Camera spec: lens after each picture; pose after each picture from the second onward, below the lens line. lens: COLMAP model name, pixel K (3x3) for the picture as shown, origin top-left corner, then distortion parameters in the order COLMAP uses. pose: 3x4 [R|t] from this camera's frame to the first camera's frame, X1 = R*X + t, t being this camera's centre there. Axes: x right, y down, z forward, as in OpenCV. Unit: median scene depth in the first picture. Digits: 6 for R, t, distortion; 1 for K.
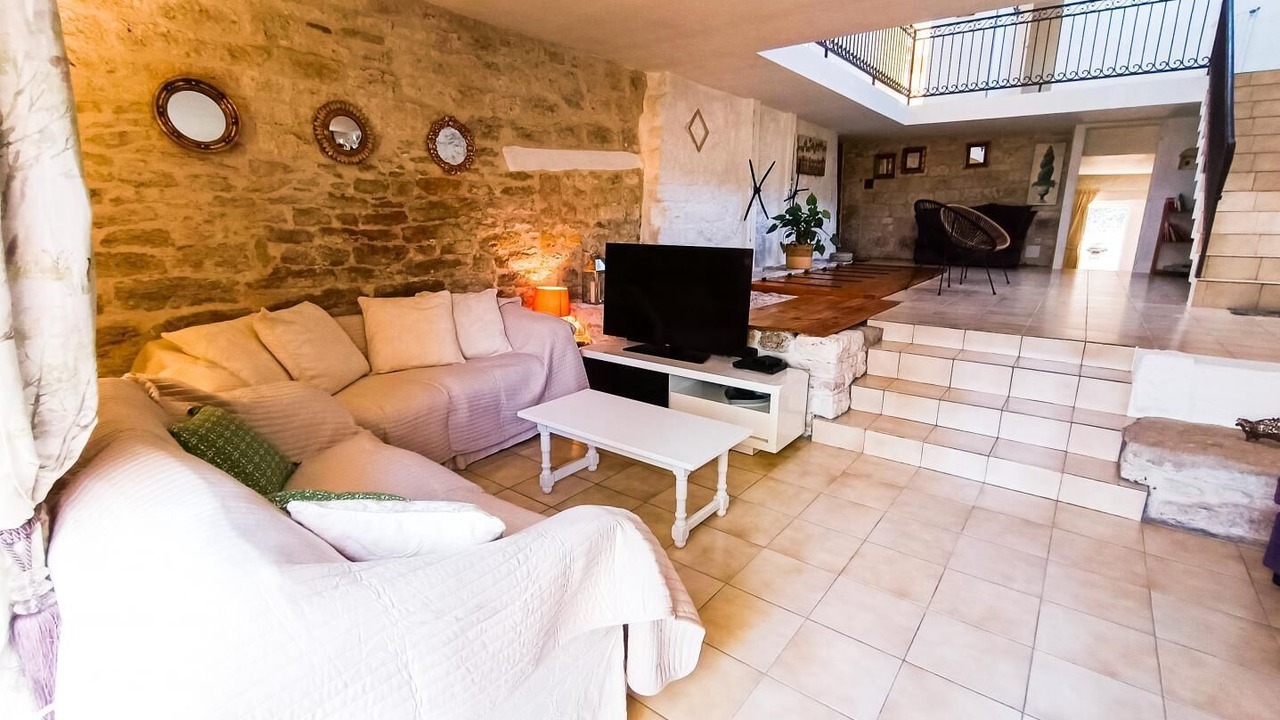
lens RADIAL K [[577.7, 0, 643.0], [0, 577.7, 360.0], [0, 0, 1]] dist [-0.015281, 0.004382]
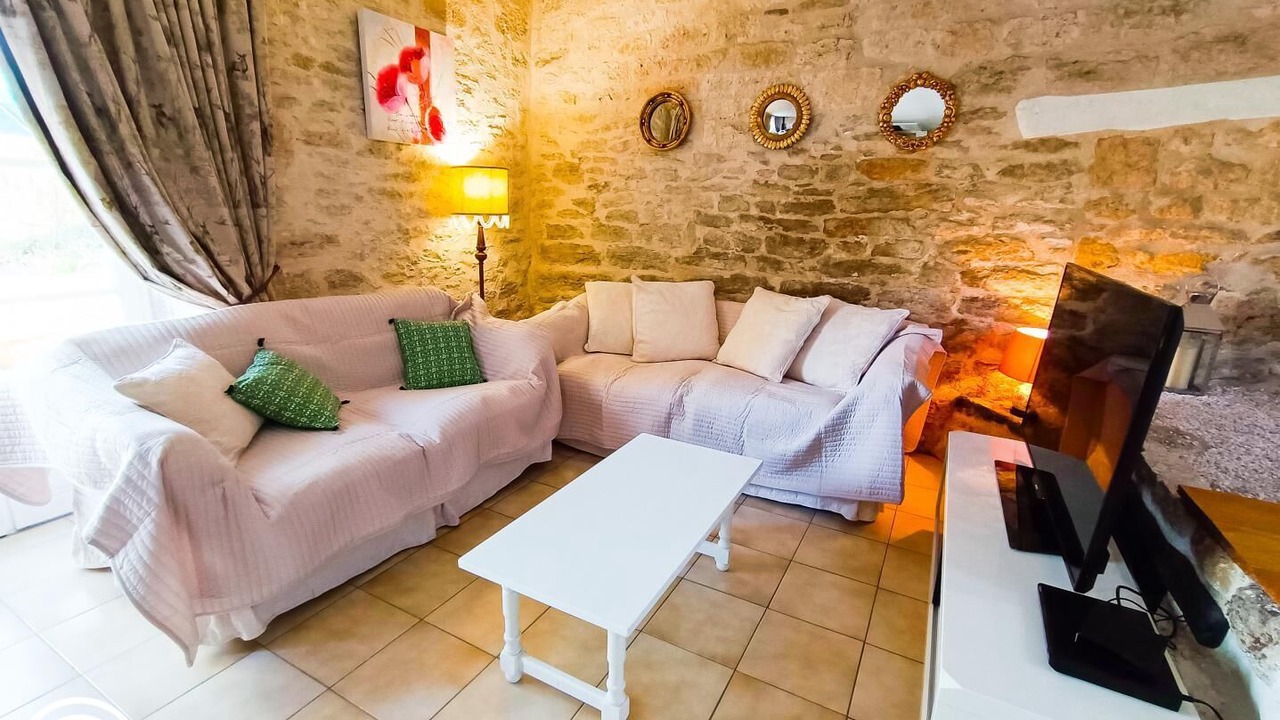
lens RADIAL K [[577.7, 0, 639.3], [0, 577.7, 356.2], [0, 0, 1]] dist [-0.015281, 0.004382]
pose [[0.144133, 0.252658, -0.956760, 0.436362], [-0.264385, 0.941541, 0.208810, -0.147380], [0.953586, 0.222857, 0.202506, 0.624447]]
